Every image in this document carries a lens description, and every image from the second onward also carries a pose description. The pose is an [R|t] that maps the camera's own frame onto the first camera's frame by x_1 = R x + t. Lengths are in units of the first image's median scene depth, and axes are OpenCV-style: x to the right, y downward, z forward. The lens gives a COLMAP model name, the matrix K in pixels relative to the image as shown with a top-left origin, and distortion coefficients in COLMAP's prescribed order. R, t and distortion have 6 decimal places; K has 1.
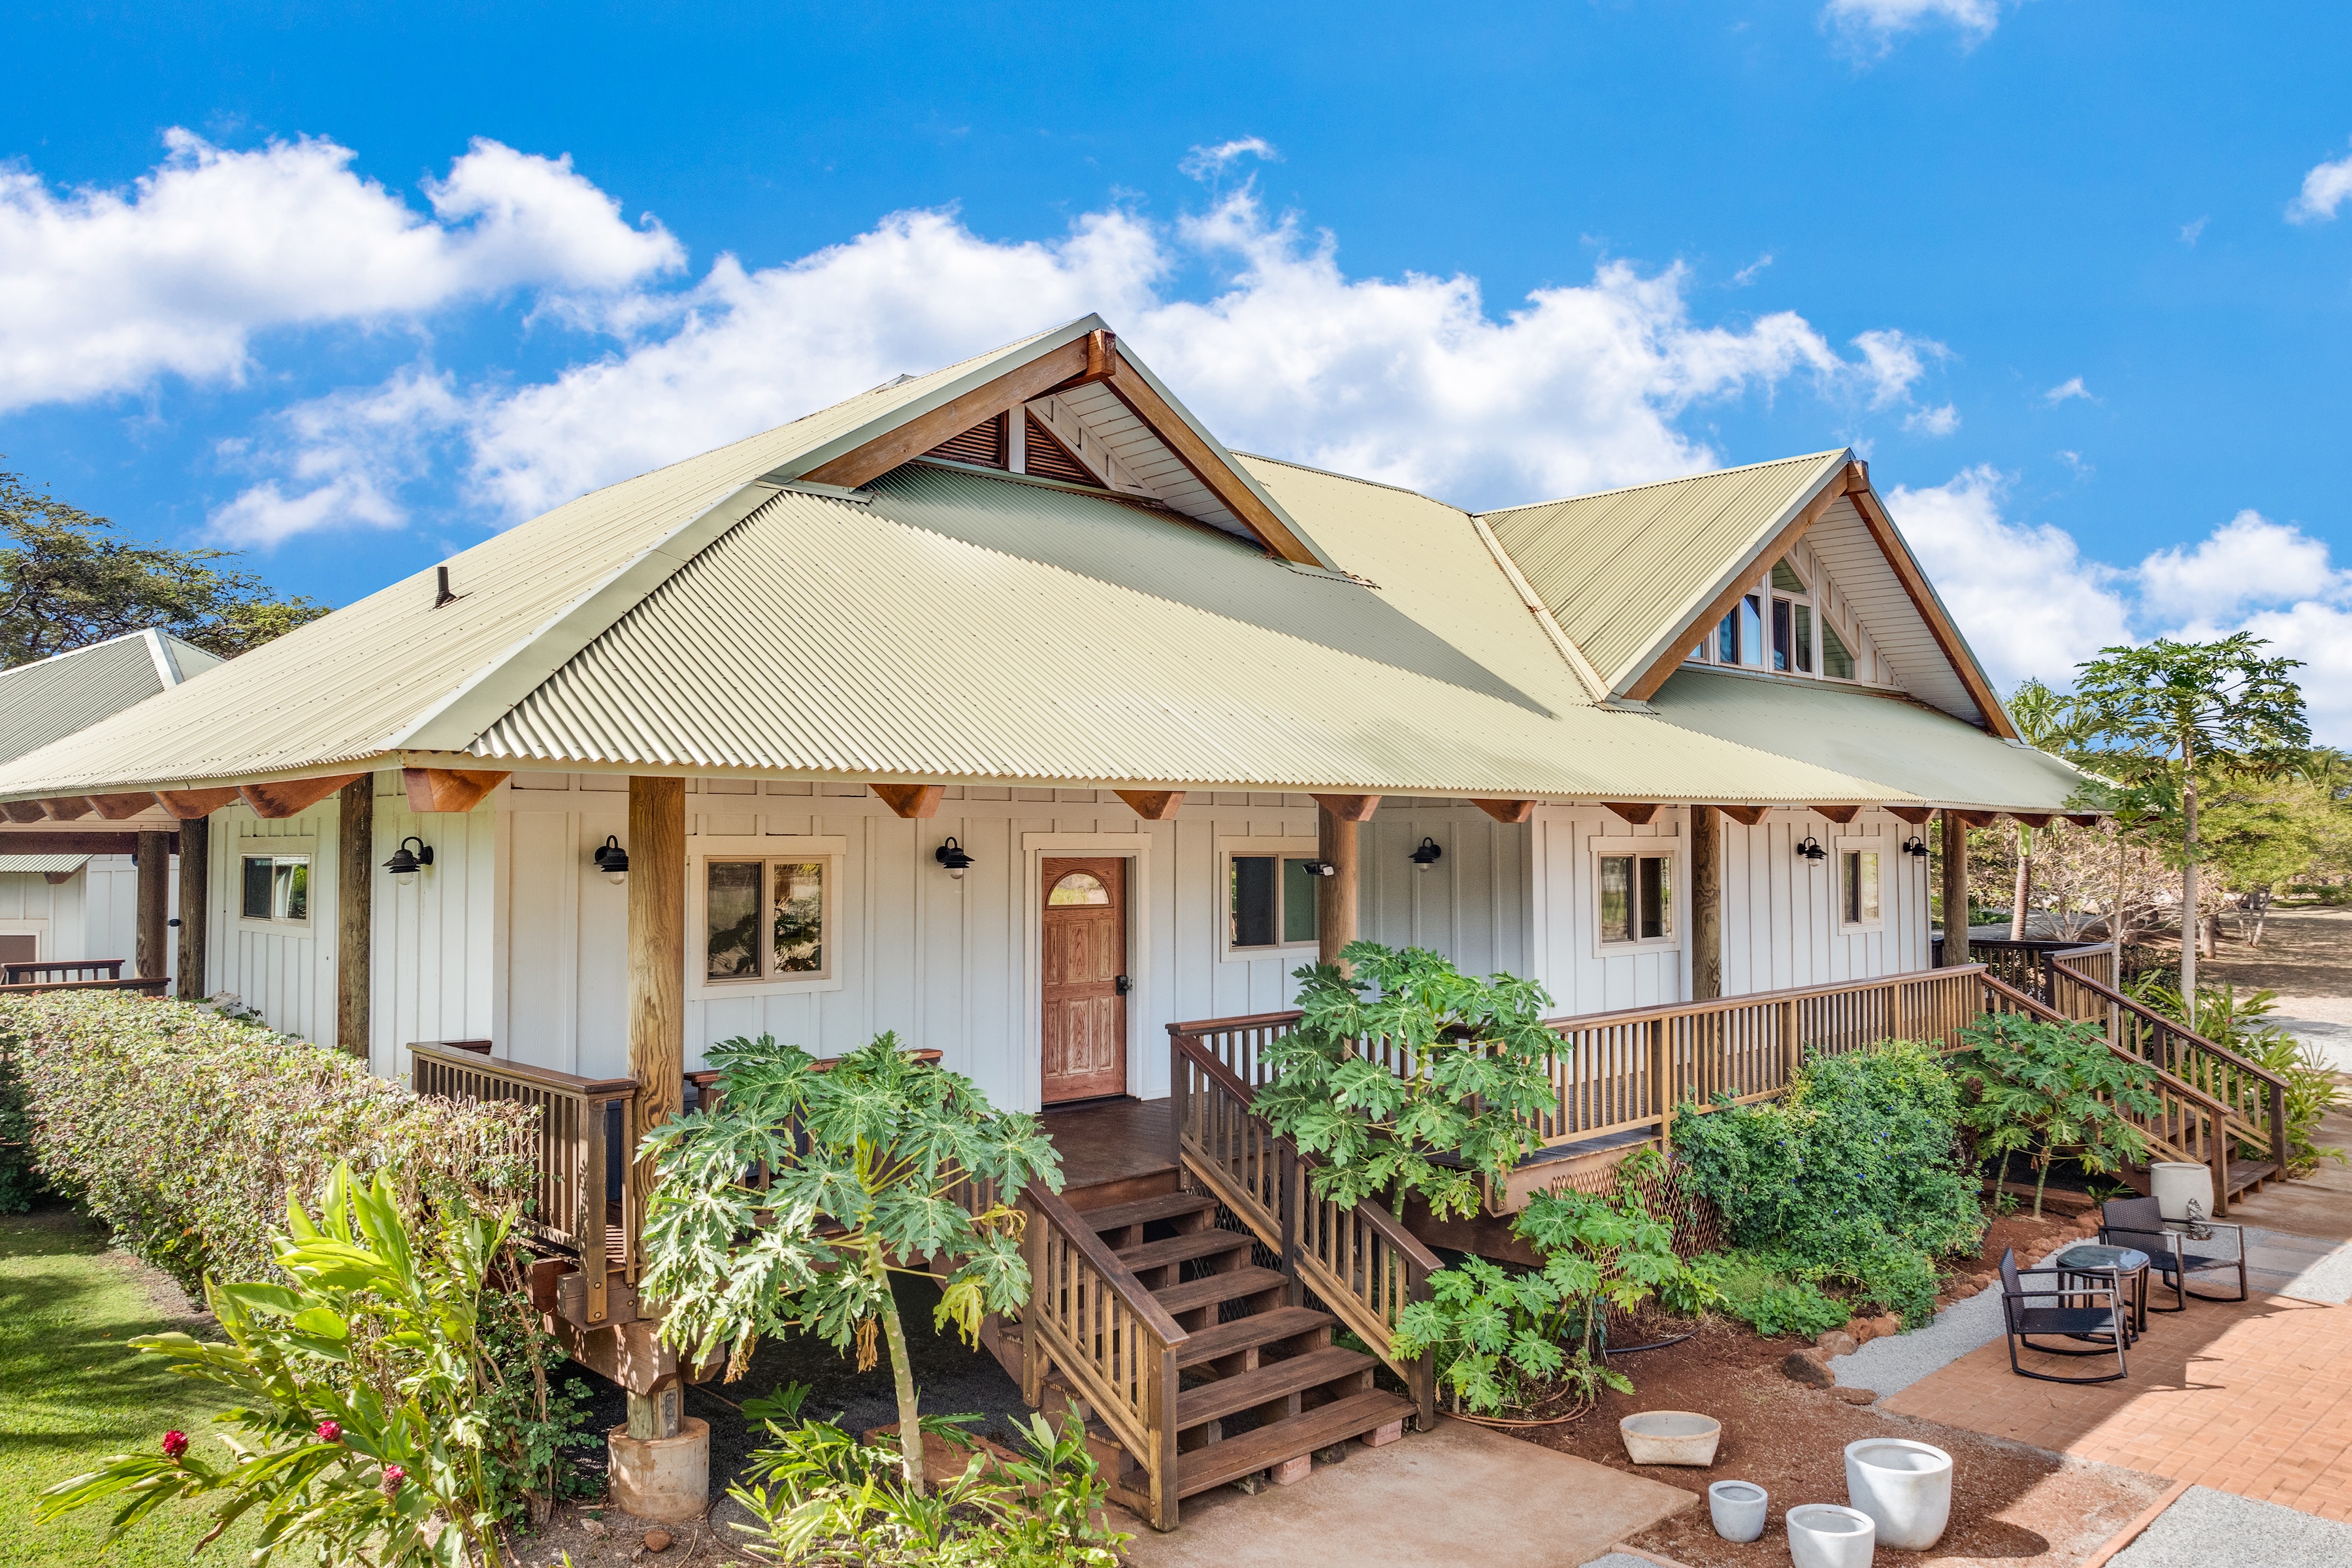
lens RADIAL K [[1705.7, 0, 1178.4], [0, 1705.7, 785.5], [0, 0, 1]] dist [-0.008903, 0.002460]
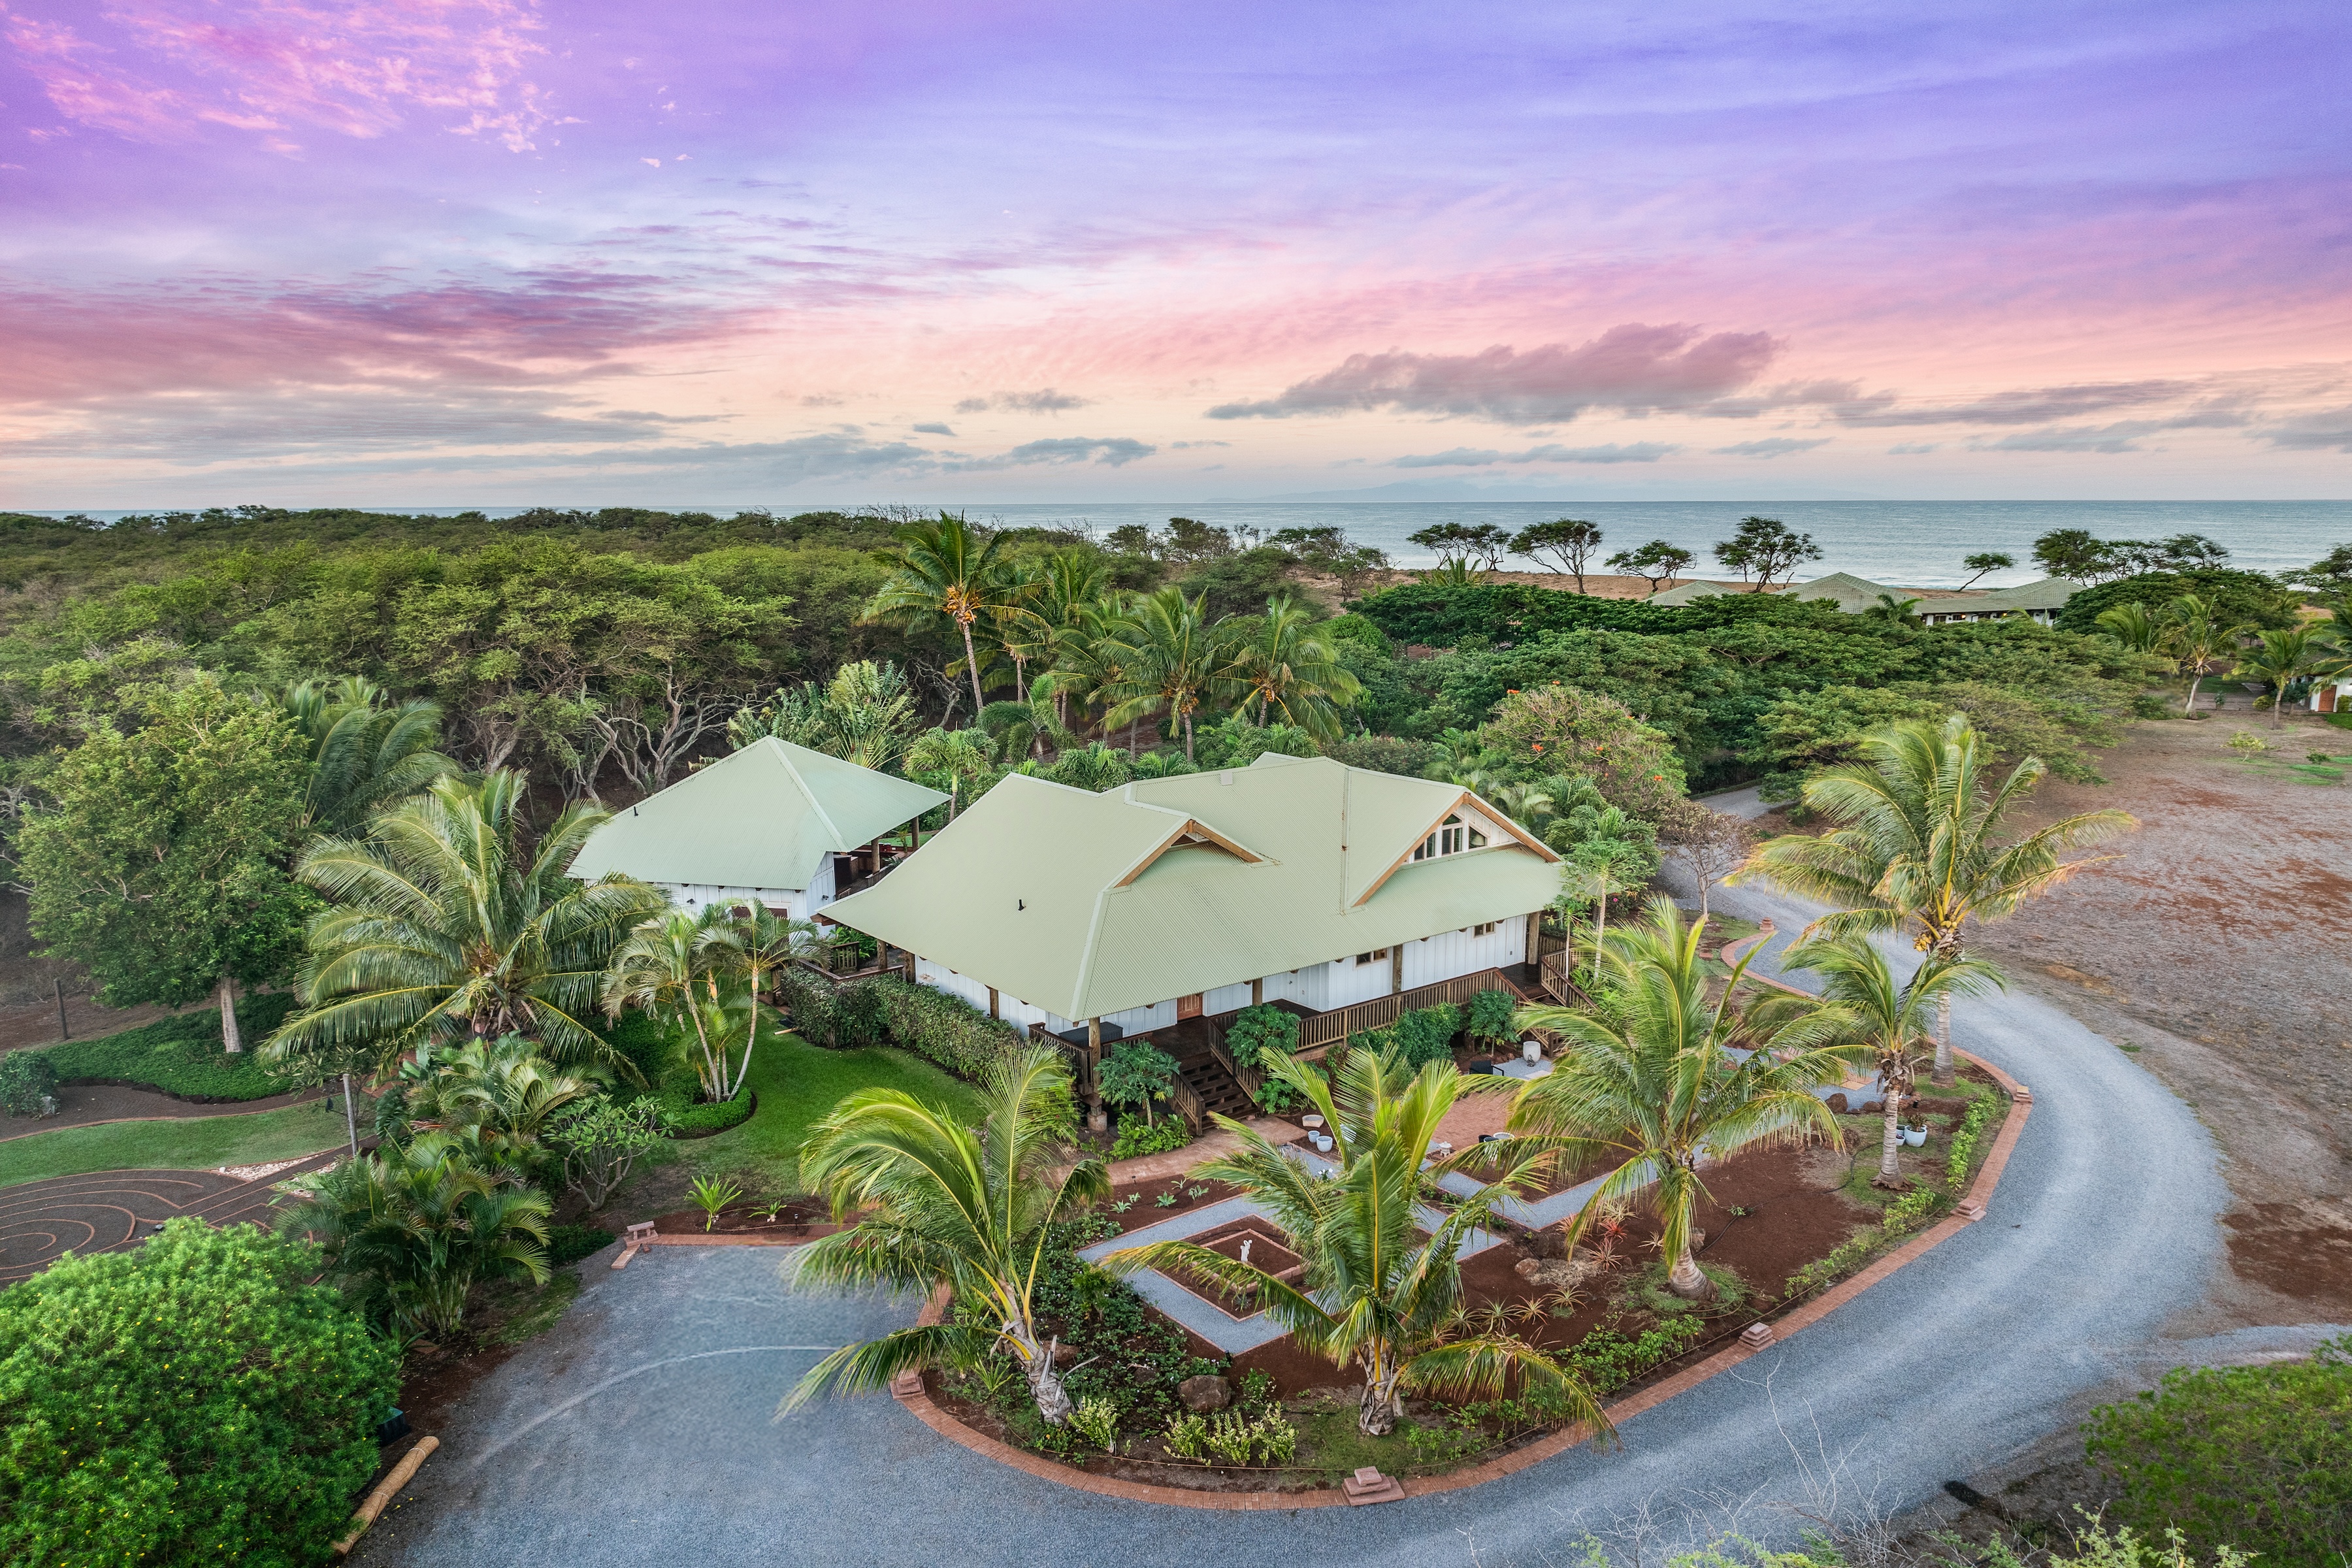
lens RADIAL K [[1705.7, 0, 1182.0], [0, 1705.7, 809.3], [0, 0, 1]] dist [-0.008903, 0.002460]
pose [[0.996289, 0.019411, -0.083854, 0.319573], [-0.000407, 0.975290, 0.220928, -1.494325], [0.086071, -0.220074, 0.971679, -3.408387]]
